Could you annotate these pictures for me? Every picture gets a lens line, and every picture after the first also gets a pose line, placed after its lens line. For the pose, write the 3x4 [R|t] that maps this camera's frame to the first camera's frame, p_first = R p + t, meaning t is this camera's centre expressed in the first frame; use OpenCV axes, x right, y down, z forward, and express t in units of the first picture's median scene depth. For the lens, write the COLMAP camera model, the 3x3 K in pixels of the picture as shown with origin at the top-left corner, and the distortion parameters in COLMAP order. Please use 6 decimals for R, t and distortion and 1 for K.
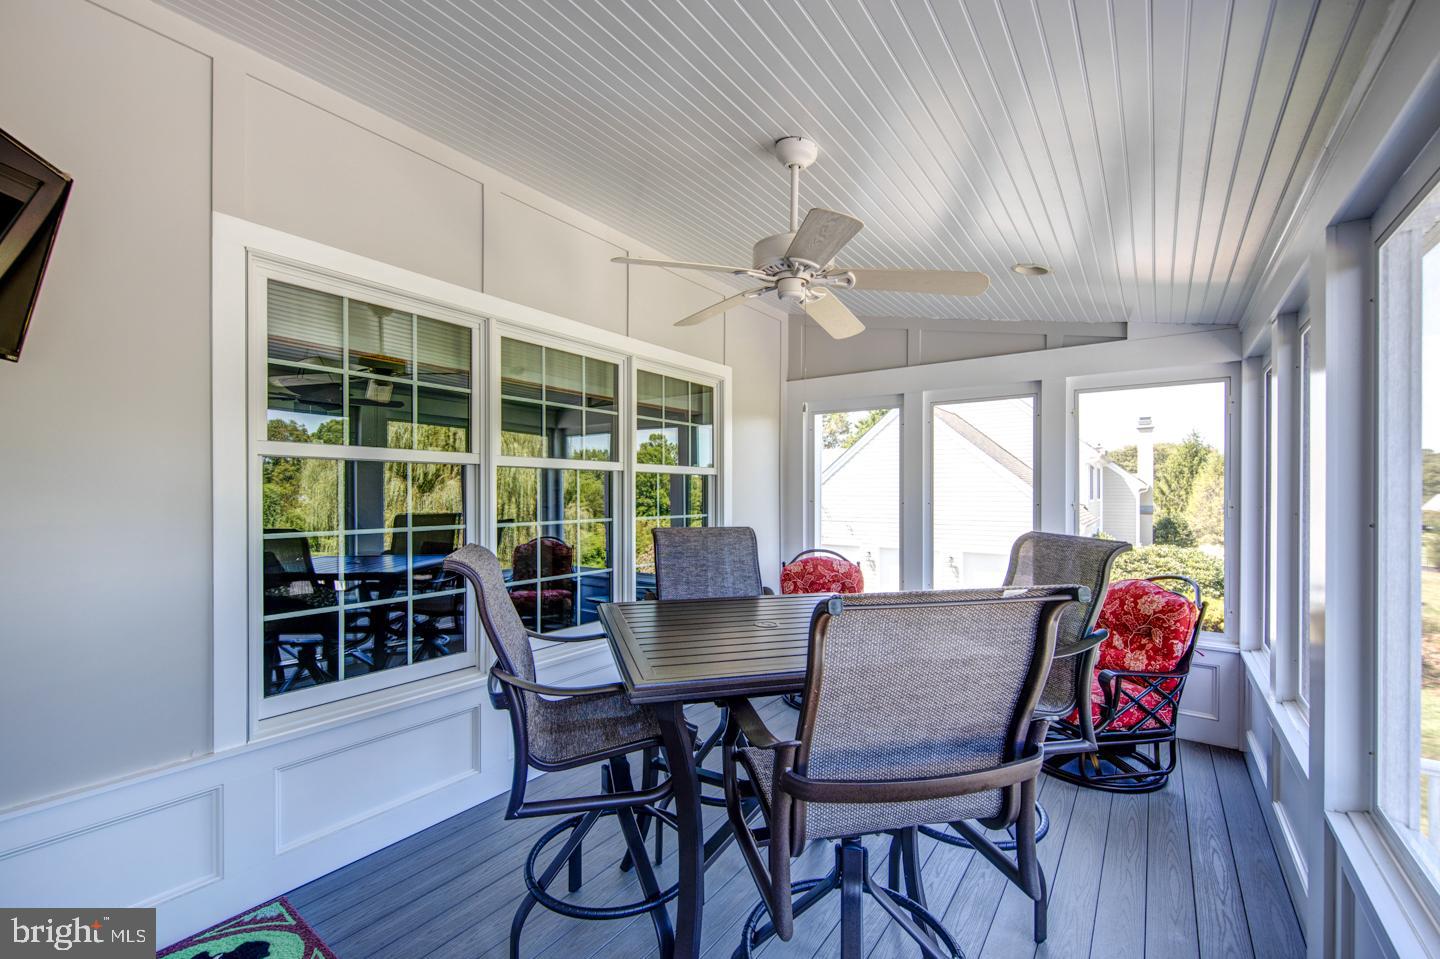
lens RADIAL K [[592.7, 0, 728.3], [0, 592.7, 491.3], [0, 0, 1]] dist [0.007875, -0.004535]
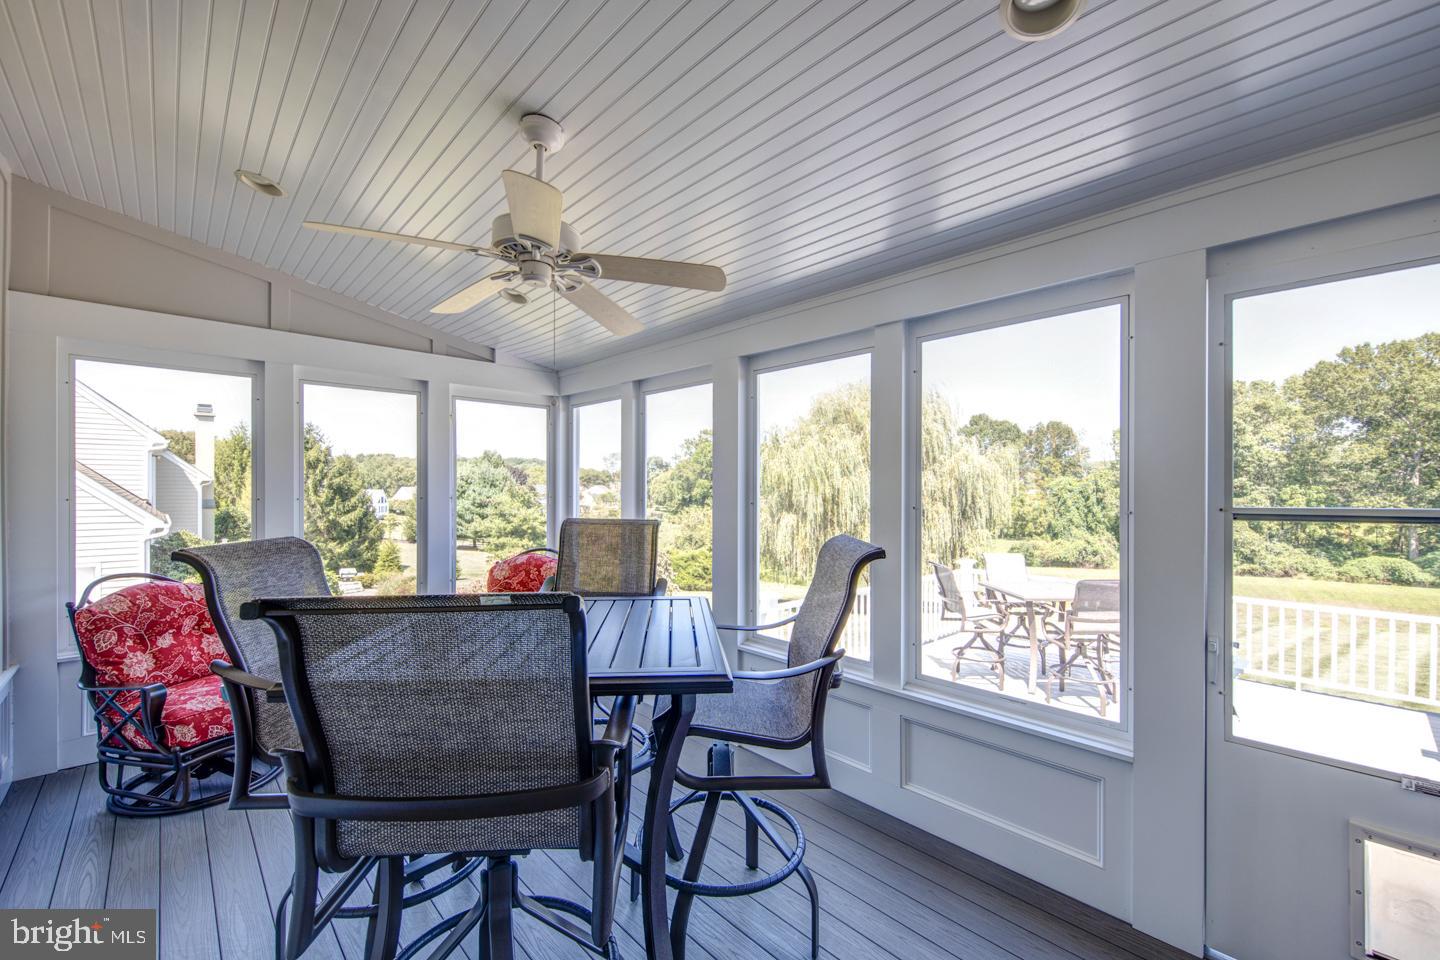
lens RADIAL K [[592.7, 0, 719.6], [0, 592.7, 489.9], [0, 0, 1]] dist [0.007875, -0.004535]
pose [[0.205057, -0.005082, 0.978737, -0.375226], [-0.004327, 0.999972, 0.006099, -0.000916], [-0.978741, -0.005486, 0.205029, 0.247423]]
